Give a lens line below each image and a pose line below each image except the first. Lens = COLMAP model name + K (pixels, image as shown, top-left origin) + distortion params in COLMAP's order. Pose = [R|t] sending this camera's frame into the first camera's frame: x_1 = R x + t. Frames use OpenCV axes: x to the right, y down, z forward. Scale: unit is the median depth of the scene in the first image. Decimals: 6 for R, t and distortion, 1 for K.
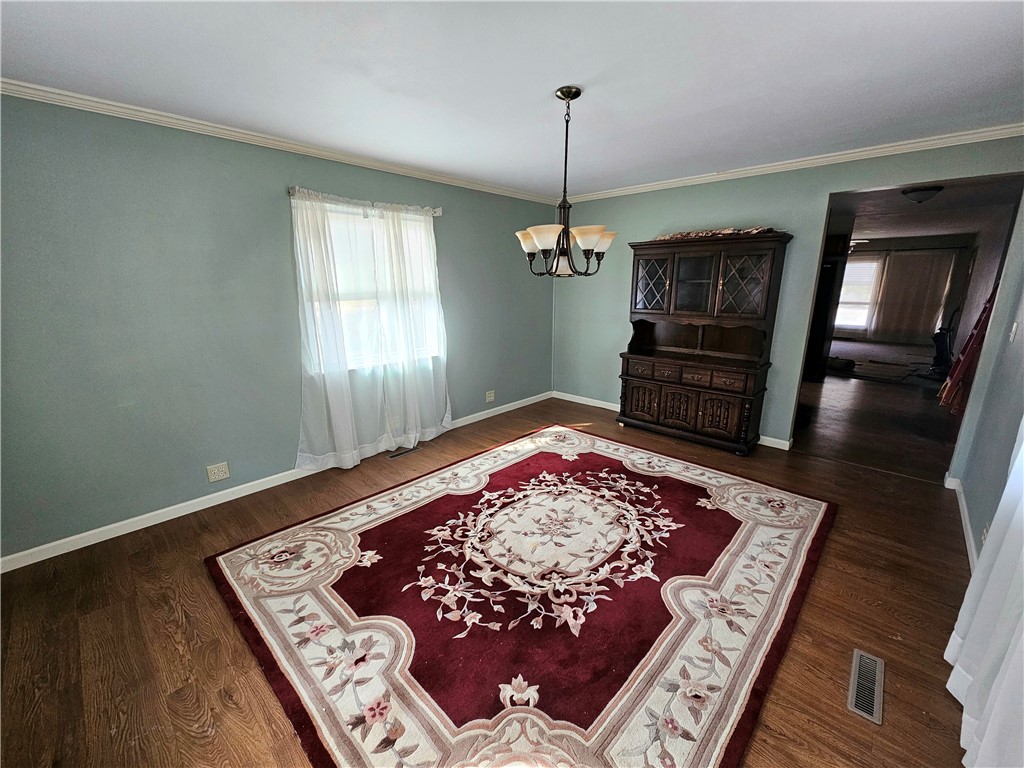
lens RADIAL K [[414.7, 0, 517.2], [0, 414.7, 390.1], [0, 0, 1]] dist [0.003104, -0.000099]
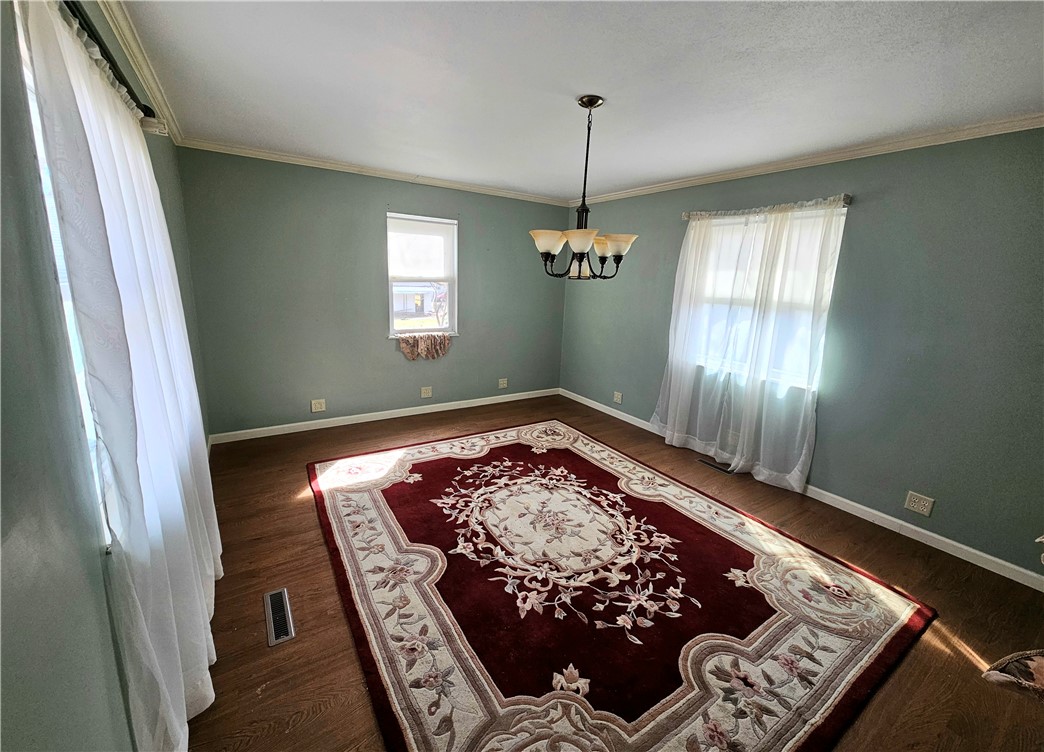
lens RADIAL K [[421.9, 0, 522.1], [0, 421.9, 371.0], [0, 0, 1]] dist [0.000891, -0.000182]
pose [[-0.240451, 0.209584, -0.947765, 1.088093], [-0.285839, 0.917827, 0.275482, -0.292925], [0.927620, 0.337148, -0.160785, 1.048510]]
